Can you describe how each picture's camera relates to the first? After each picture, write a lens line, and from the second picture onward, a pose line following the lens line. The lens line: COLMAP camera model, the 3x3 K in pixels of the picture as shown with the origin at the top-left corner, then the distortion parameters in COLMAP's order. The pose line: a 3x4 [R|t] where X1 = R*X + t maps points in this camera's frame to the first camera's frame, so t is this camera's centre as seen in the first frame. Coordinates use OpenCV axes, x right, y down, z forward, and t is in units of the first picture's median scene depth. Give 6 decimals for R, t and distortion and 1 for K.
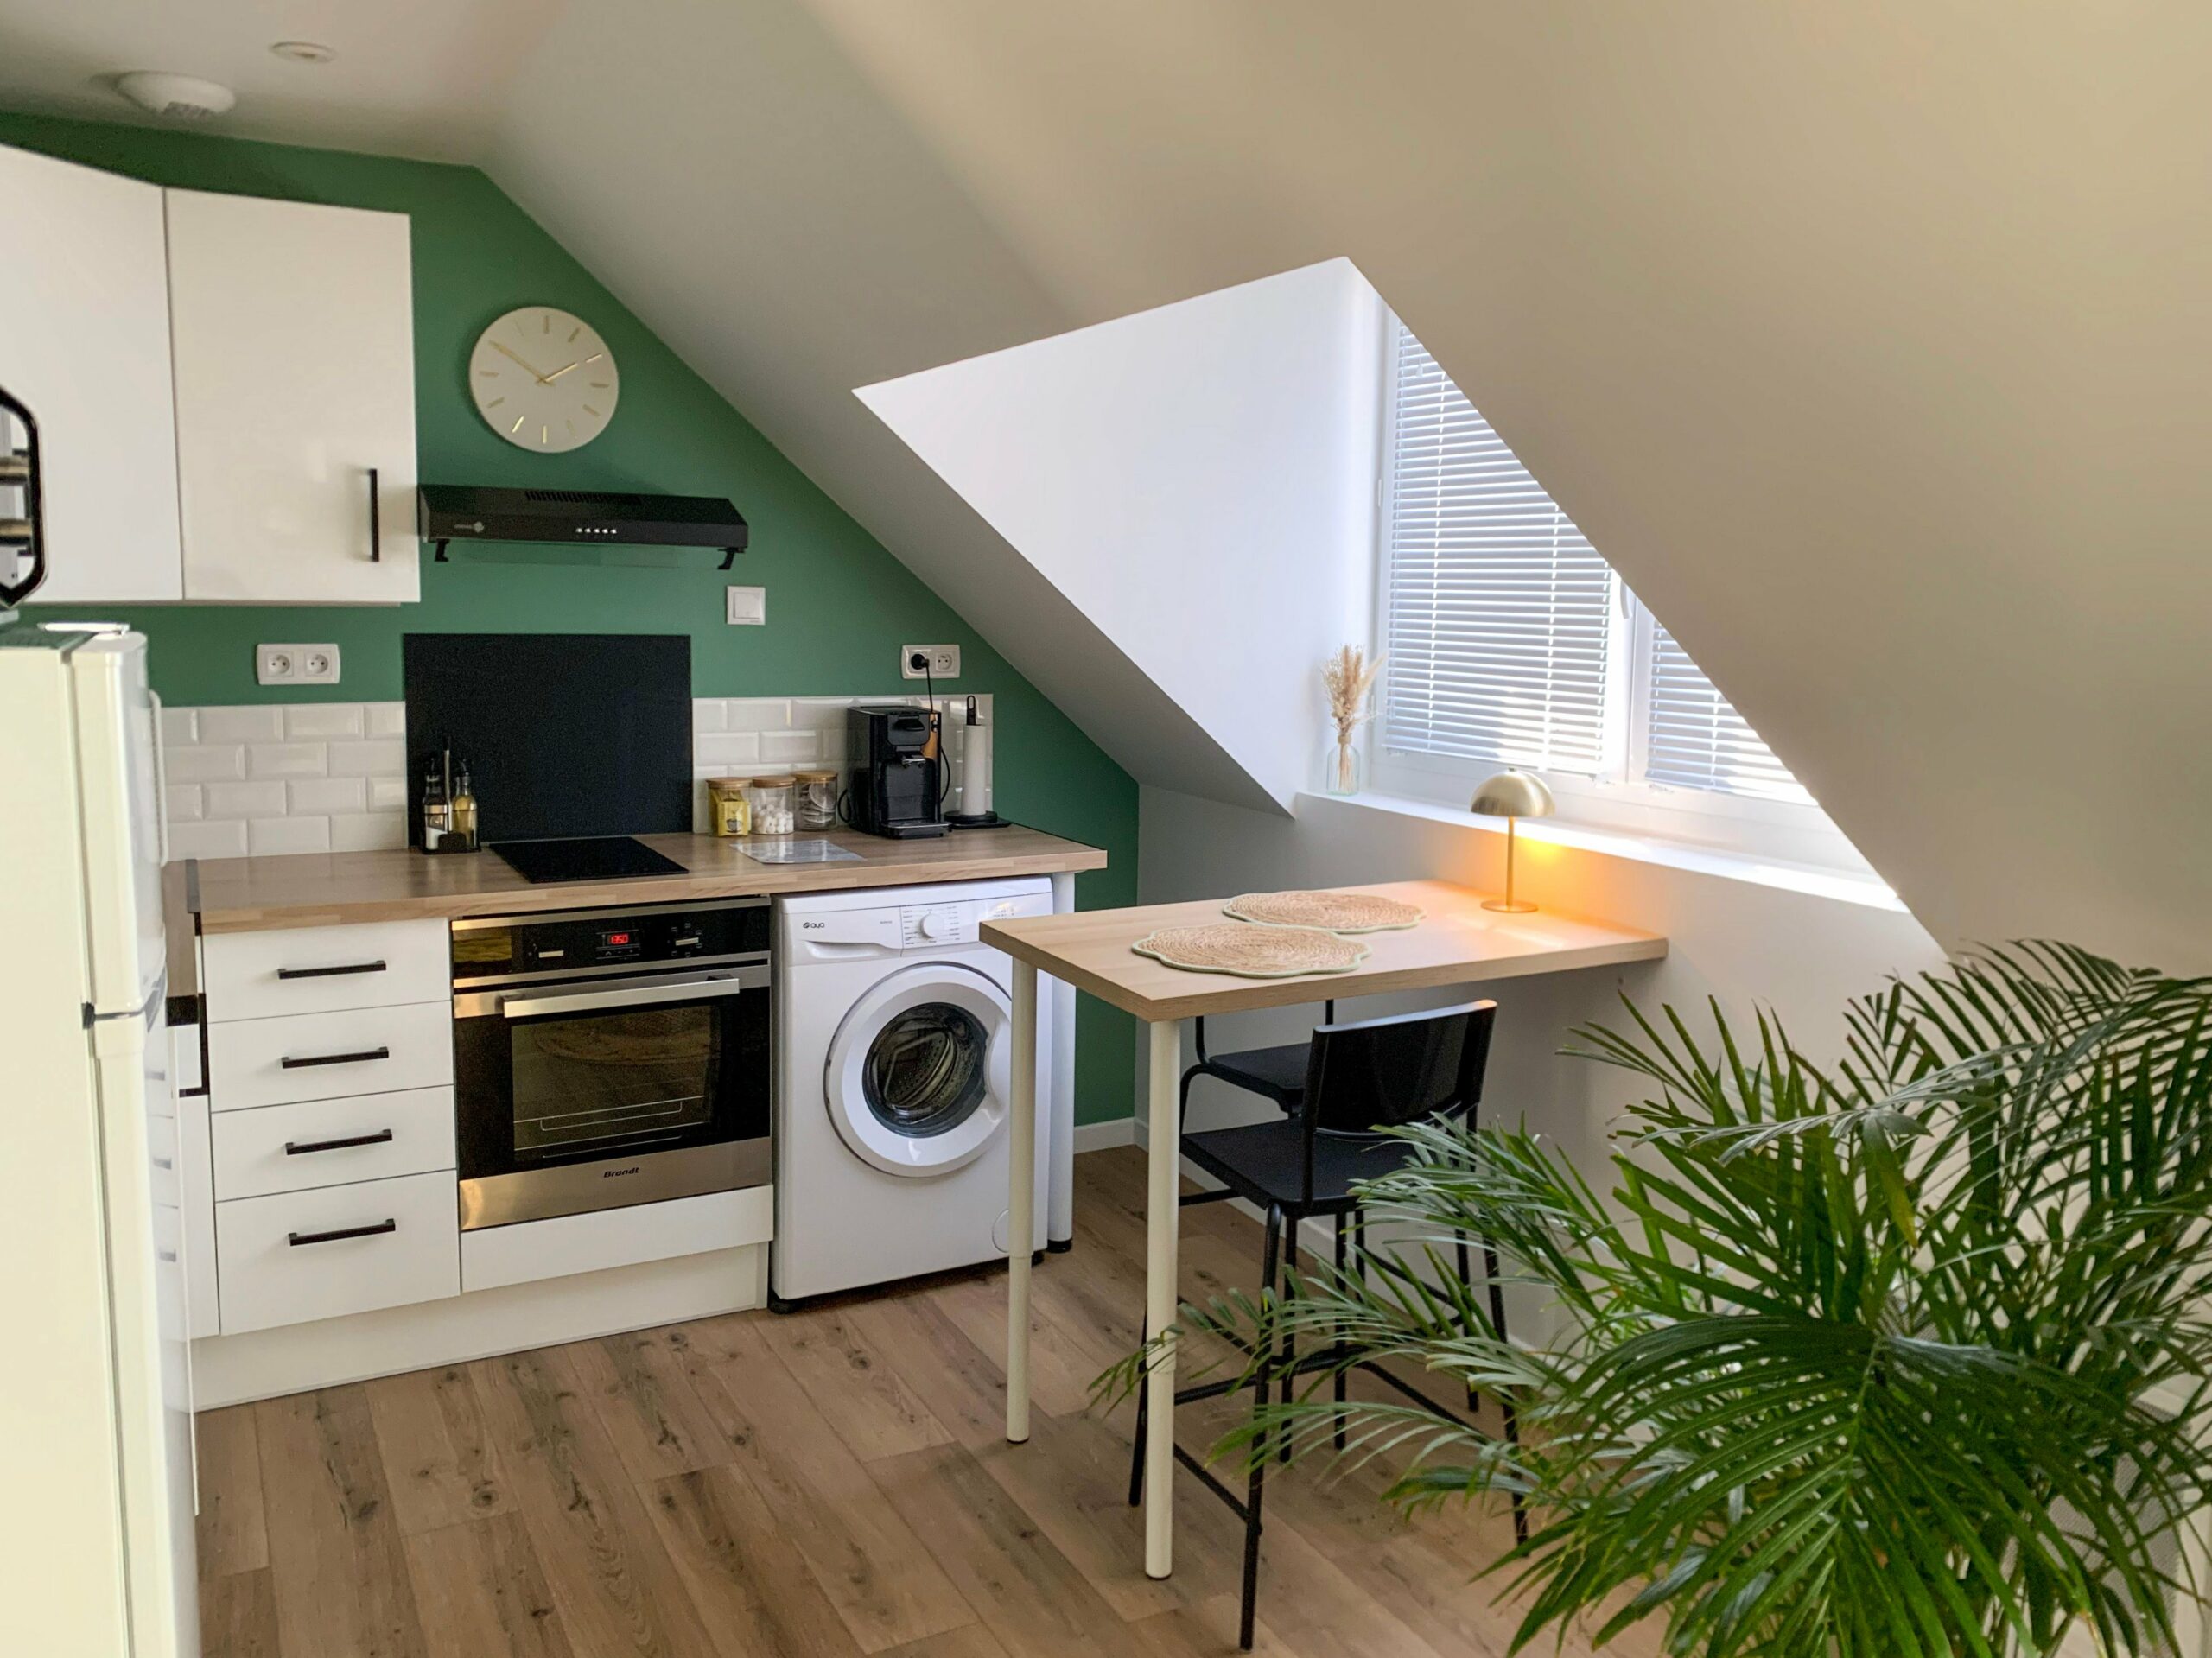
lens RADIAL K [[1744.0, 0, 1099.0], [0, 1744.0, 777.1], [0, 0, 1]] dist [0.007241, -0.001924]
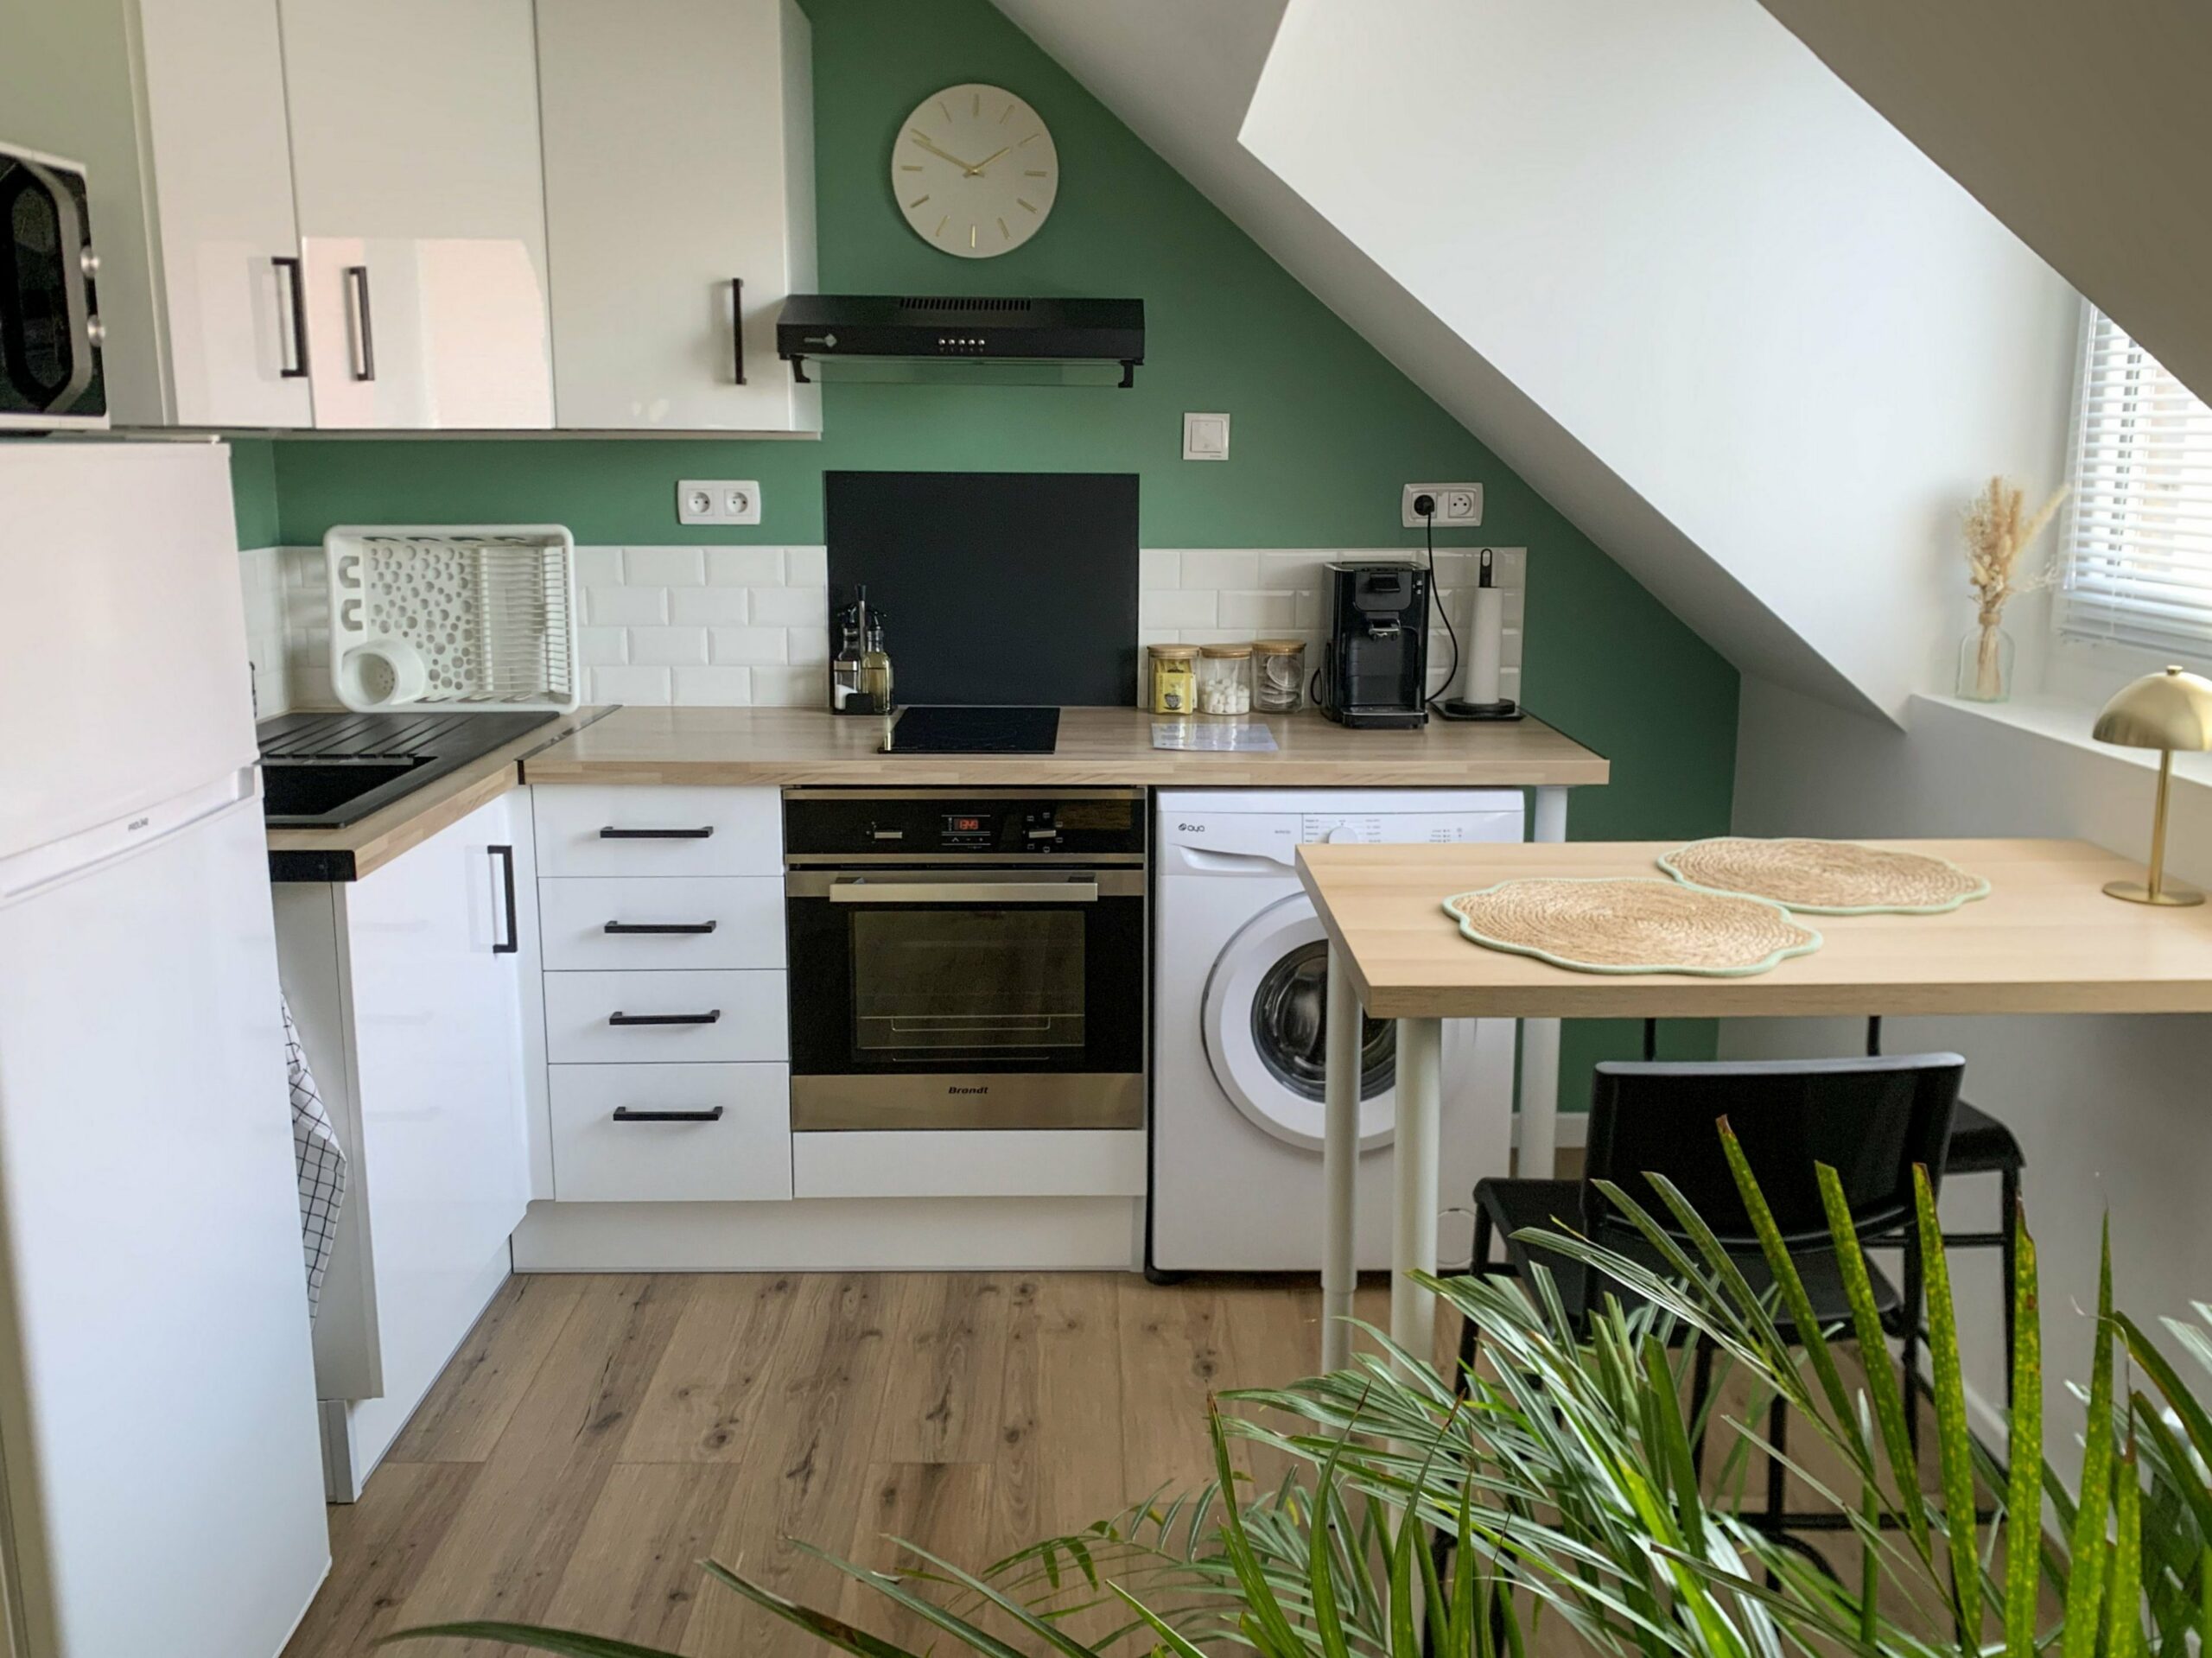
lens RADIAL K [[1816.3, 0, 1099.5], [0, 1816.3, 779.6], [0, 0, 1]] dist [0.063805, 0.000753]
pose [[0.887969, 0.071005, -0.454388, 0.176877], [-0.040549, 0.996250, 0.076437, -0.000116], [0.458112, -0.049449, 0.887518, 0.222646]]
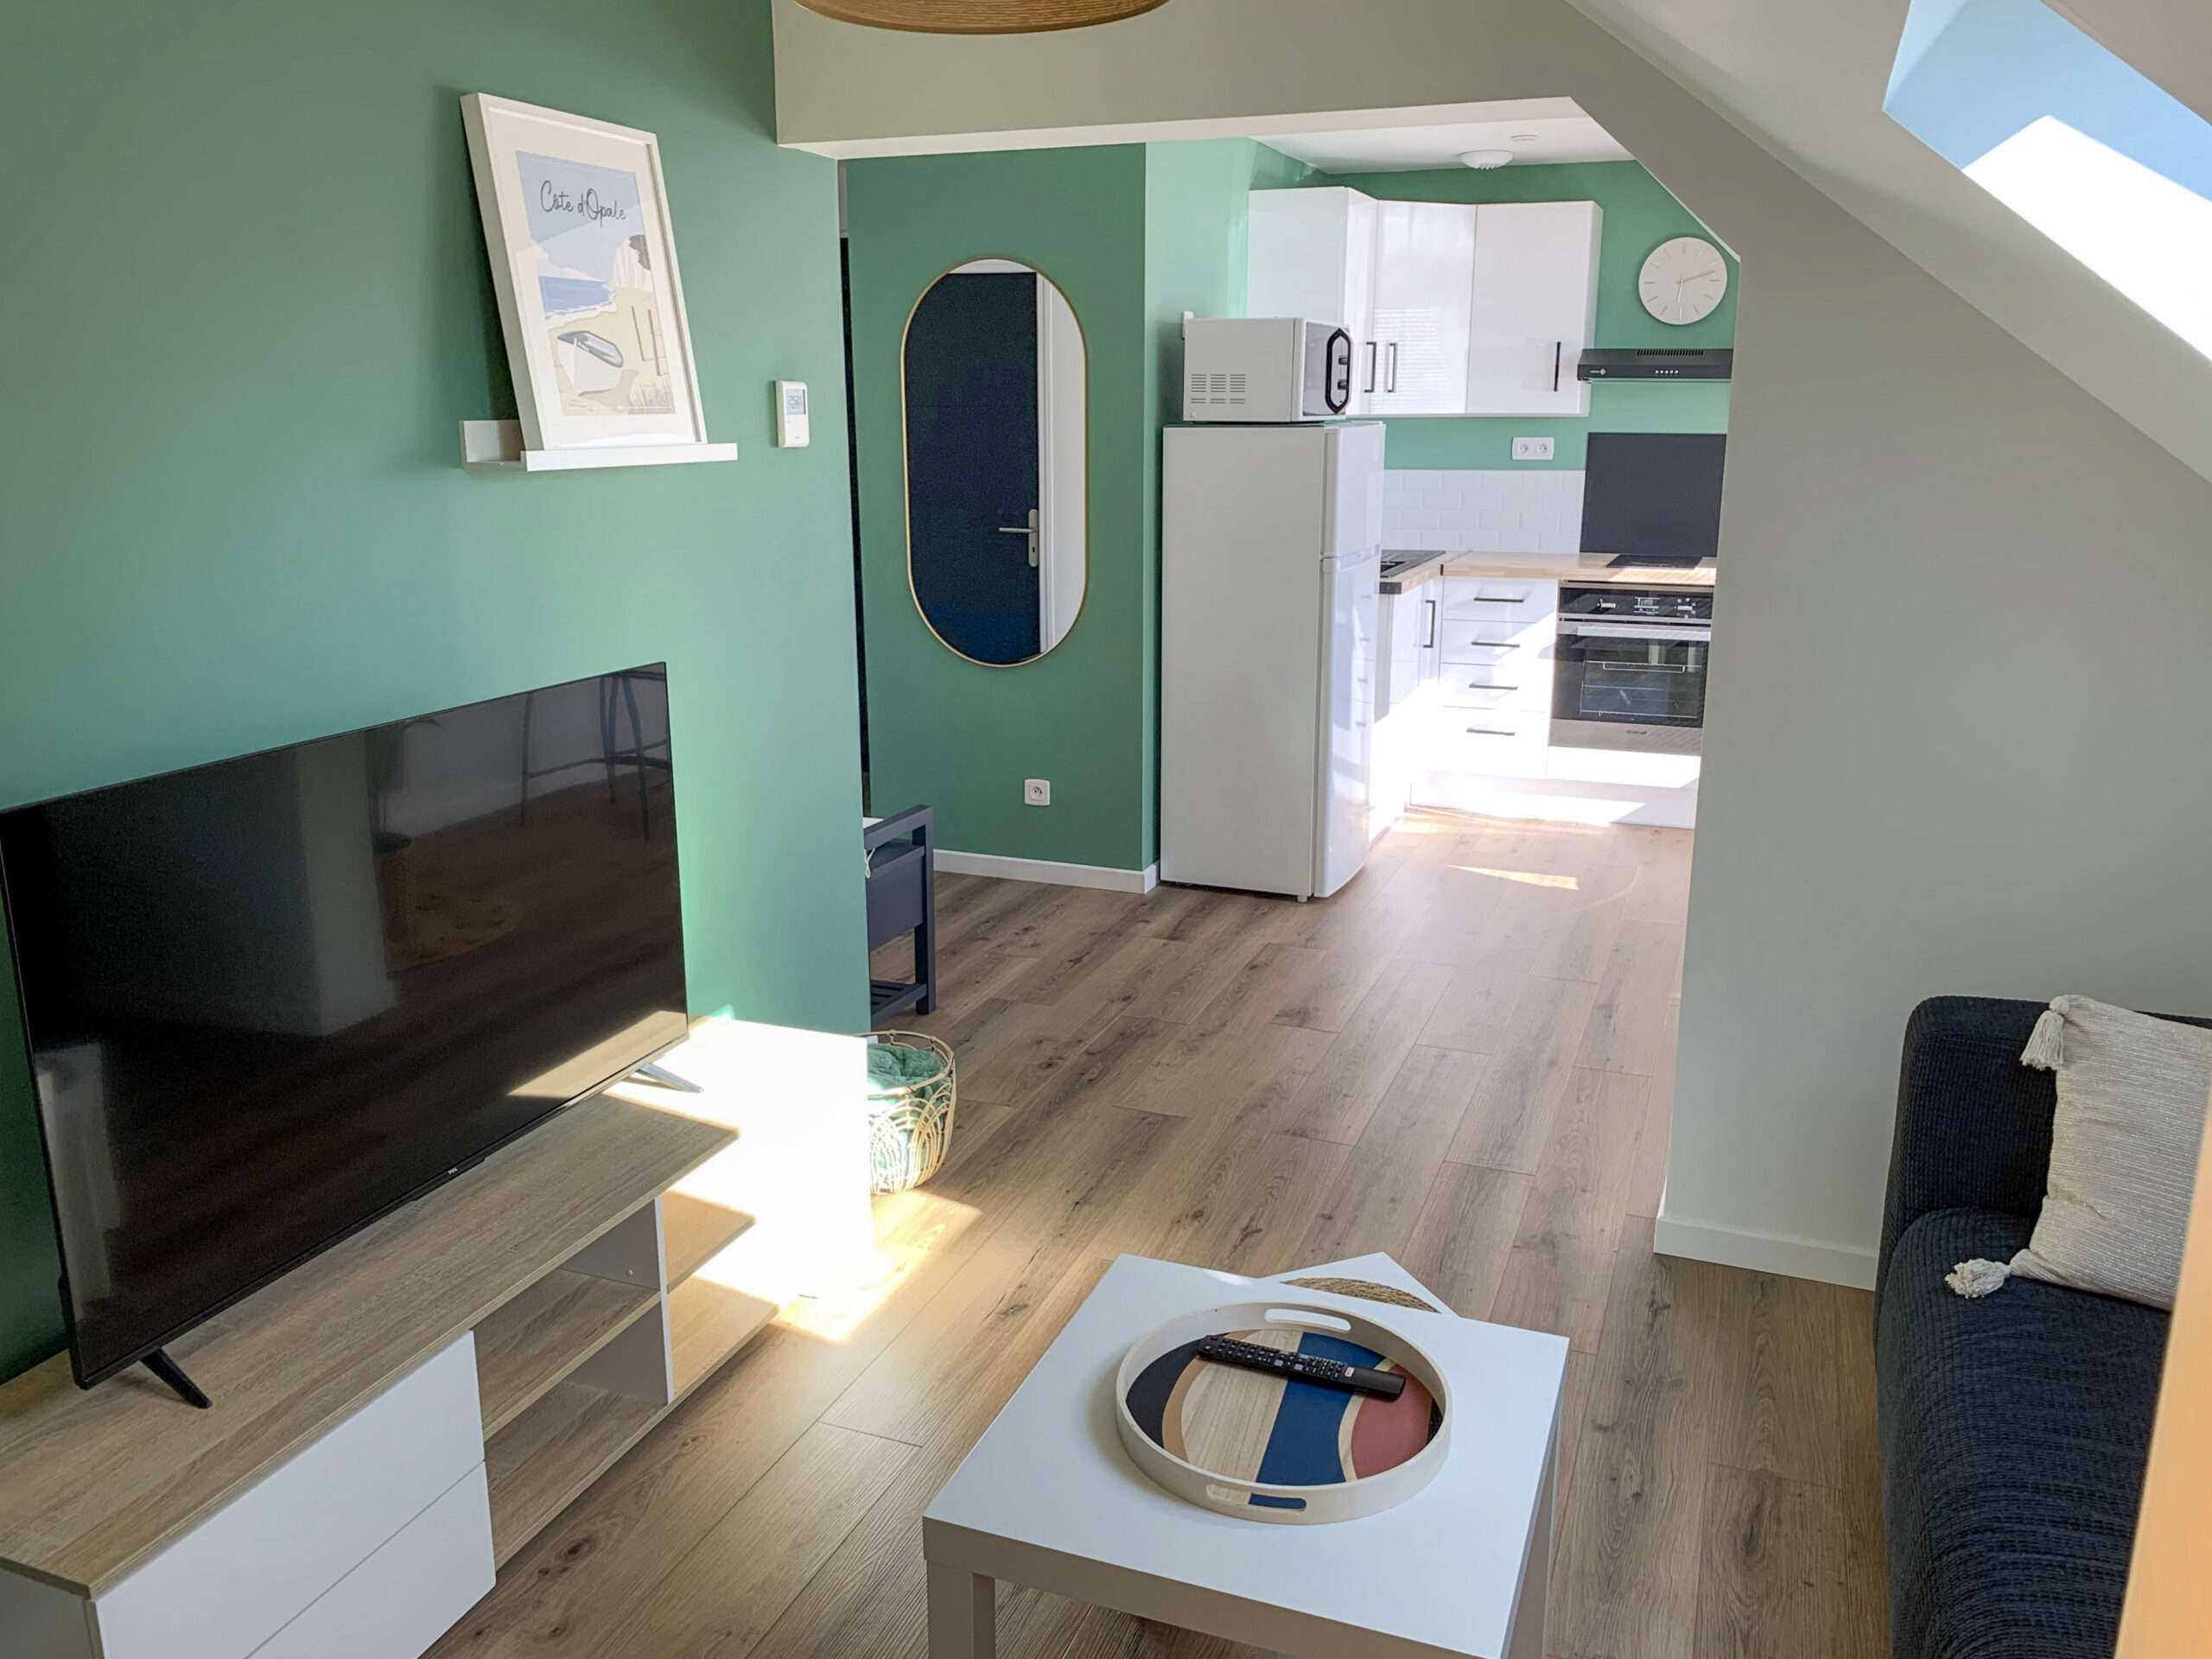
lens RADIAL K [[1669.7, 0, 1110.5], [0, 1669.7, 825.1], [0, 0, 1]] dist [0.050137, -0.101829]
pose [[0.651589, 0.171251, -0.738989, 0.648865], [-0.077052, 0.984087, 0.160110, 0.079948], [0.754649, -0.047385, 0.654415, -0.540234]]
